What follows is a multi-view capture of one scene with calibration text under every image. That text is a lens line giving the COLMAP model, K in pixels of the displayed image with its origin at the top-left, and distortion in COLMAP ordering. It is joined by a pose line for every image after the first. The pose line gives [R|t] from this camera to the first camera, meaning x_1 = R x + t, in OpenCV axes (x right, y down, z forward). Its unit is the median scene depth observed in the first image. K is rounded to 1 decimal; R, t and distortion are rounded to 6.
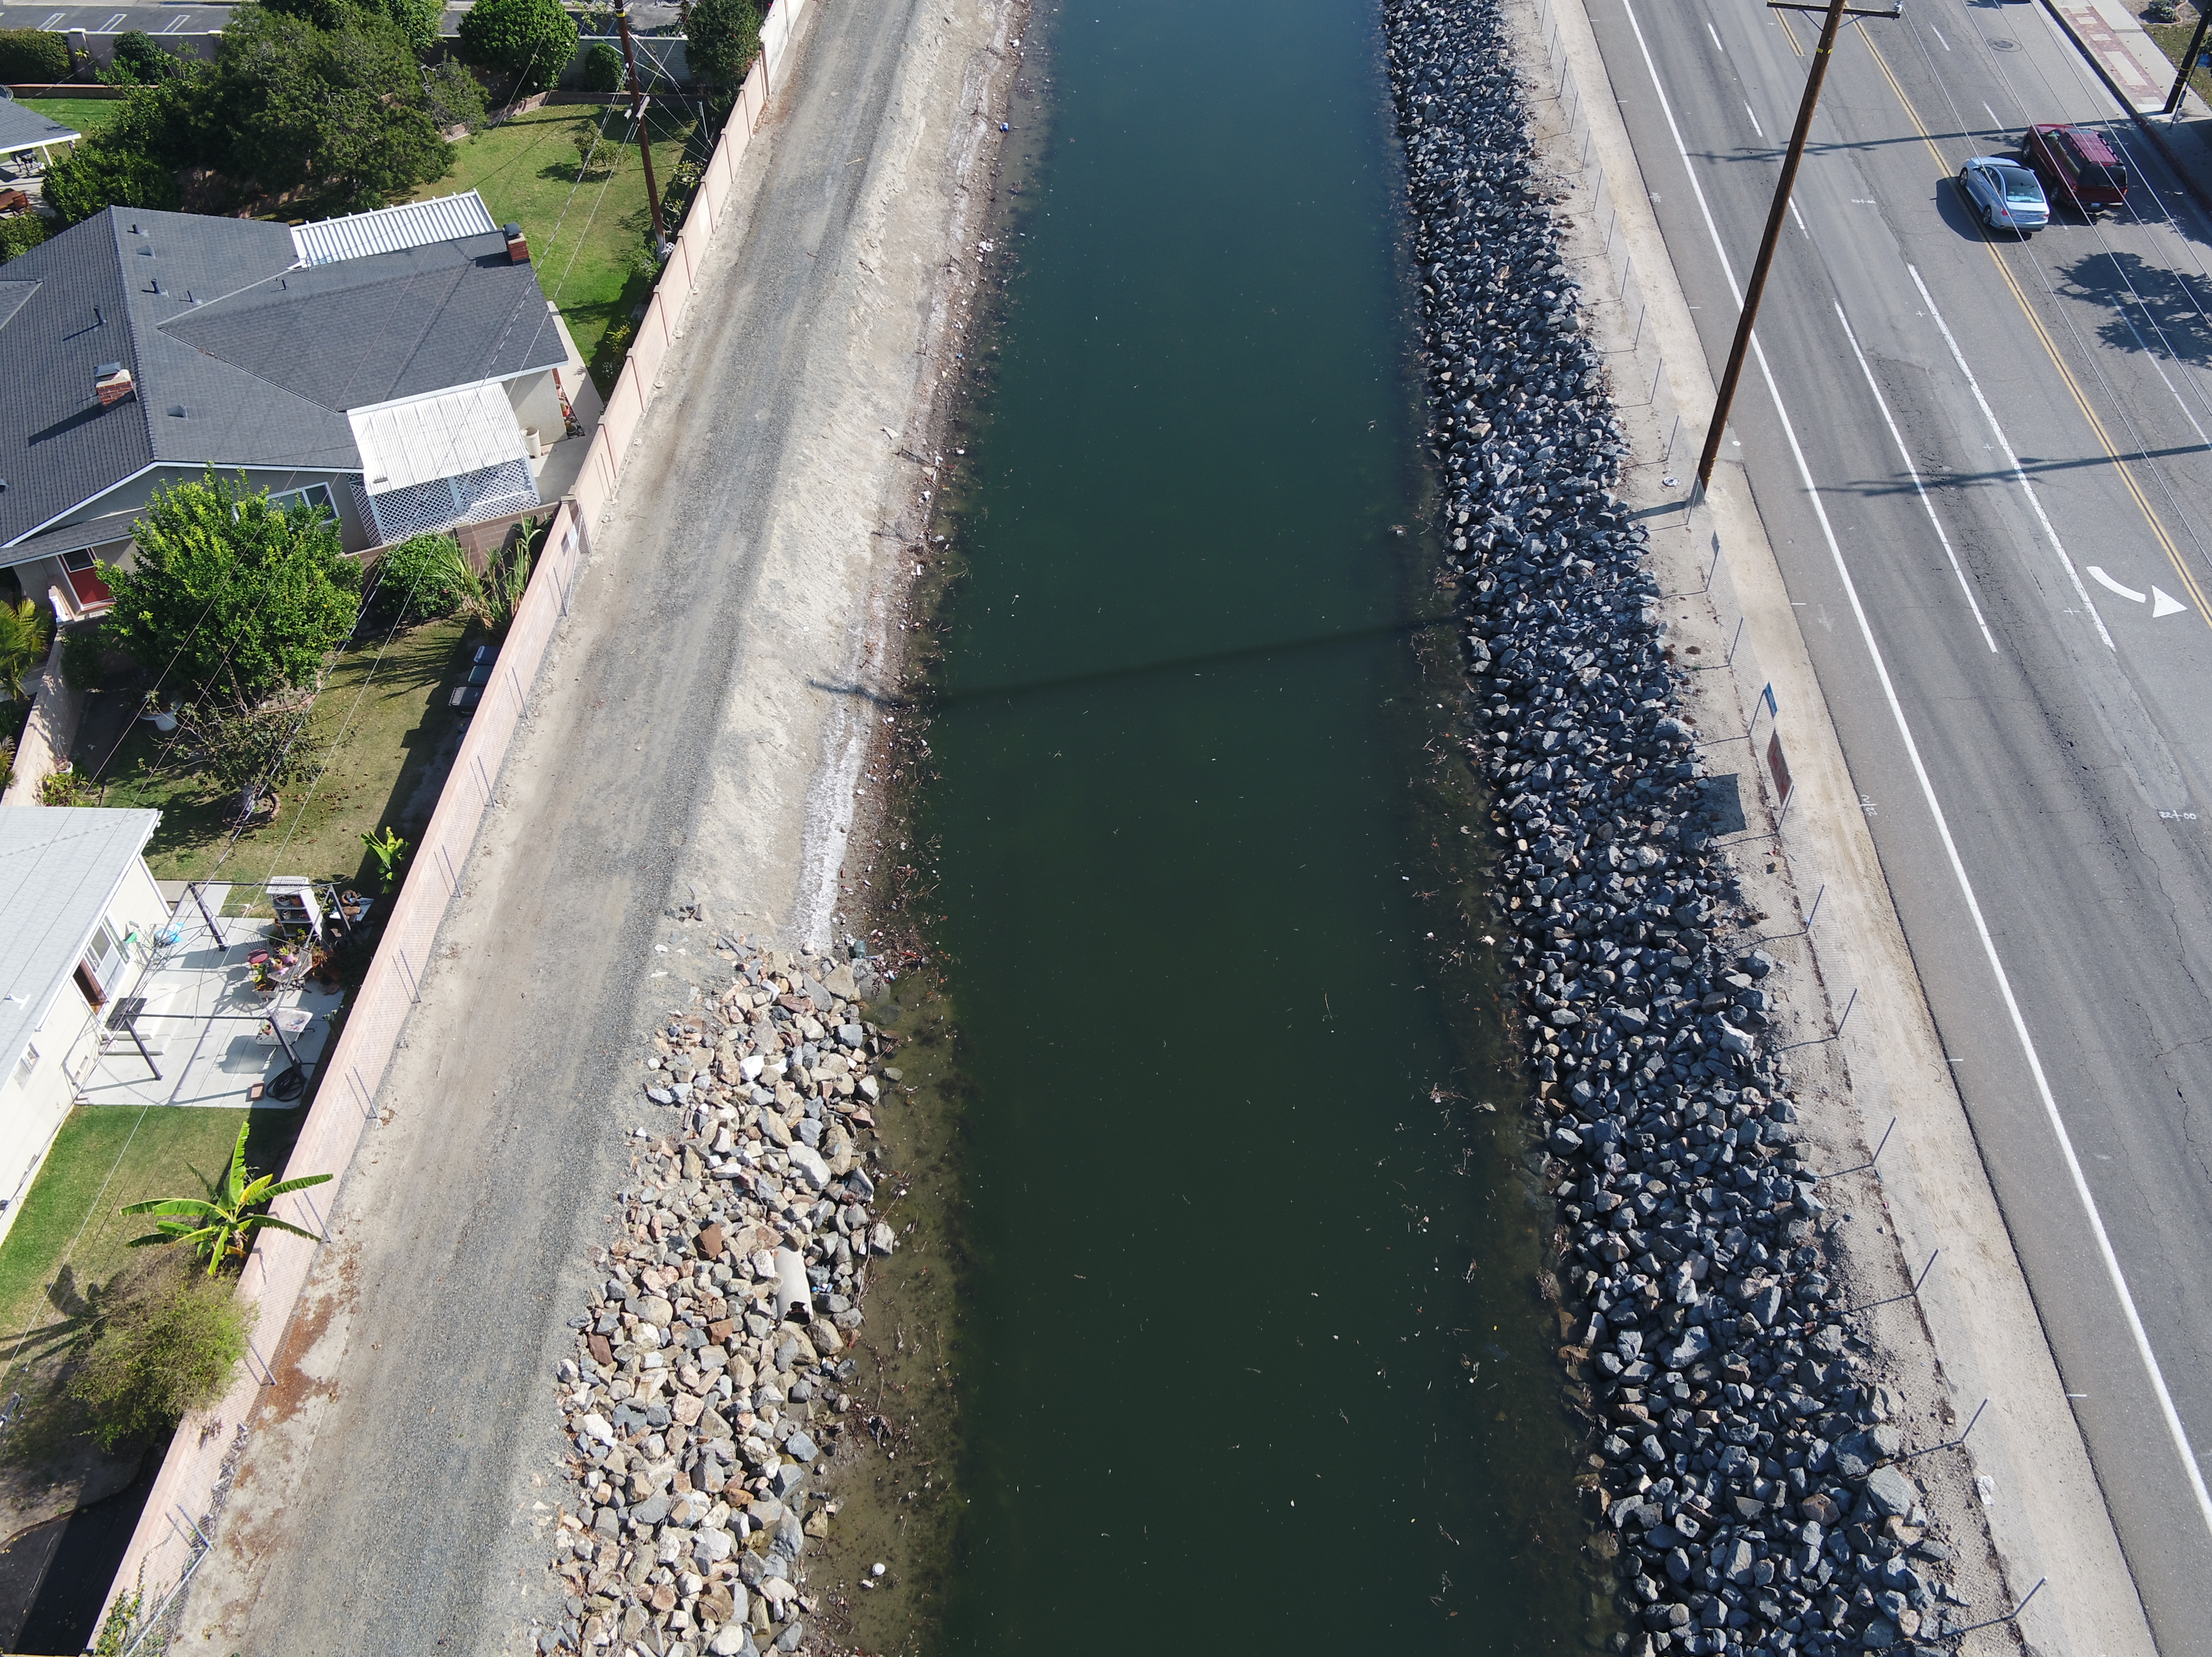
lens RADIAL K [[1900.1, 0, 1106.0], [0, 1900.1, 828.5], [0, 0, 1]] dist [0.009848, 0.007055]
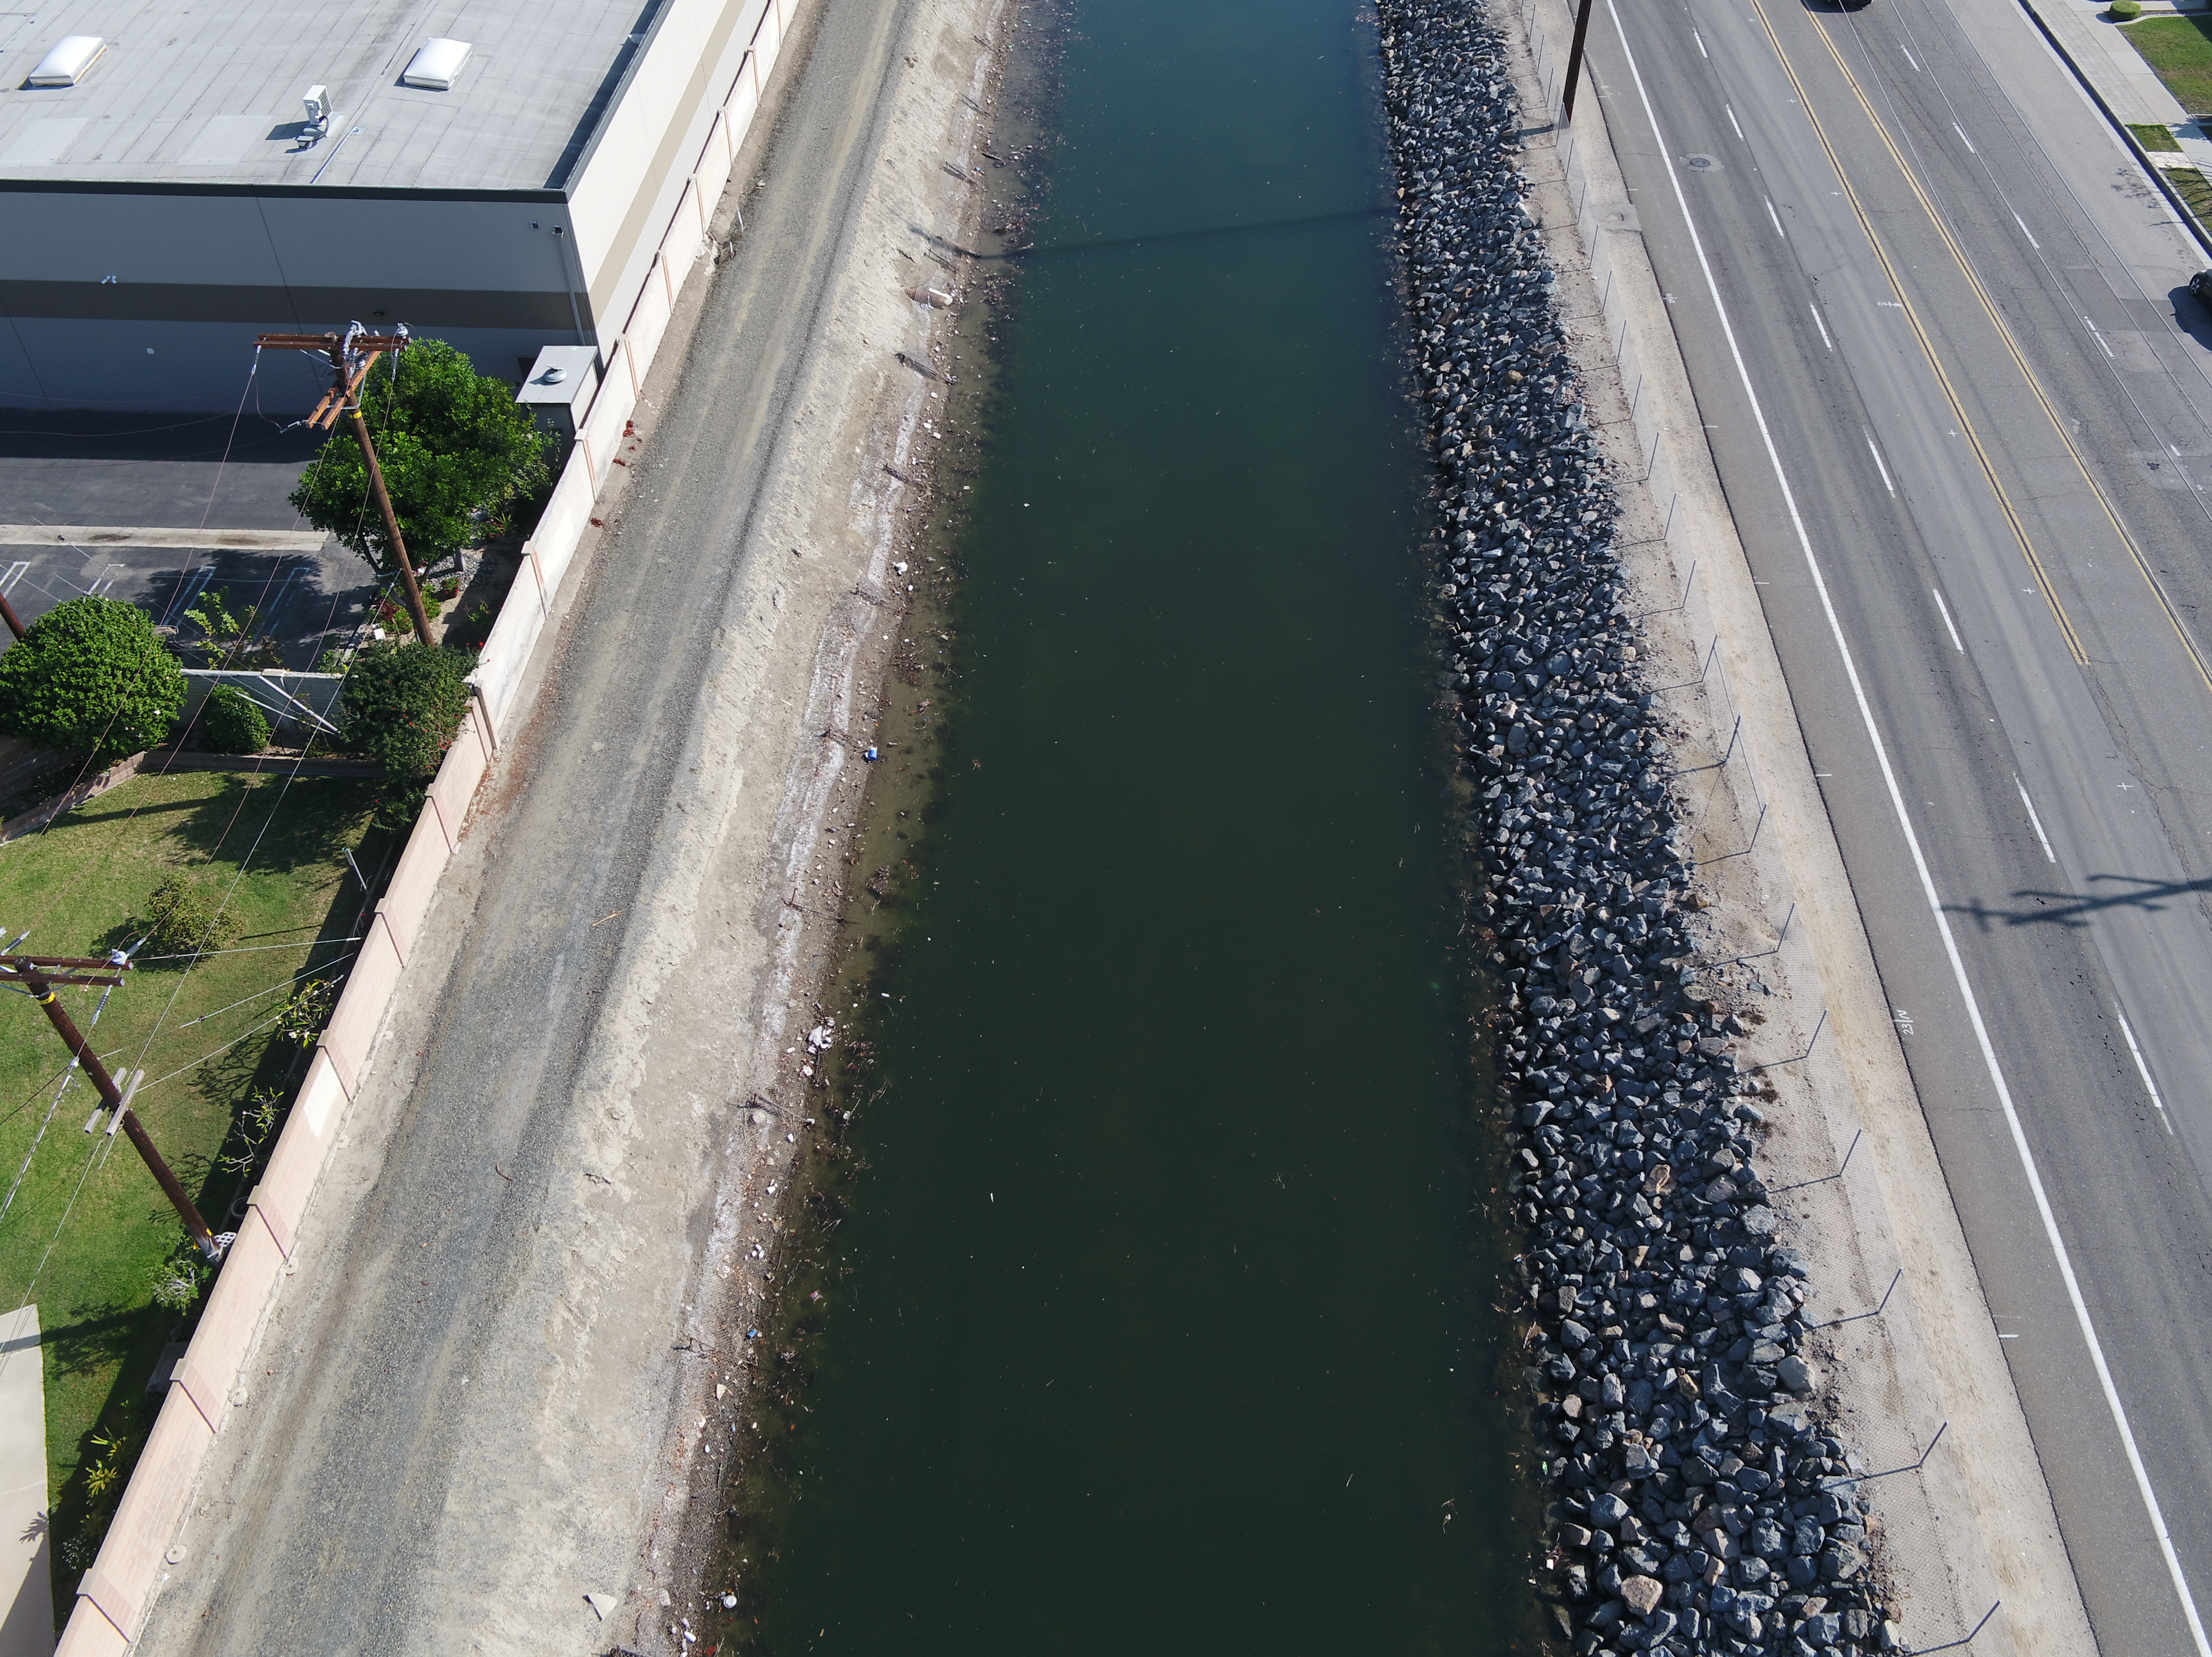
lens RADIAL K [[1900.1, 0, 1106.0], [0, 1900.1, 828.5], [0, 0, 1]] dist [0.009848, 0.007055]
pose [[0.999996, 0.002659, -0.001100, 0.032163], [-0.002655, 0.999989, 0.003752, -0.383860], [0.001110, -0.003749, 0.999992, 0.378226]]
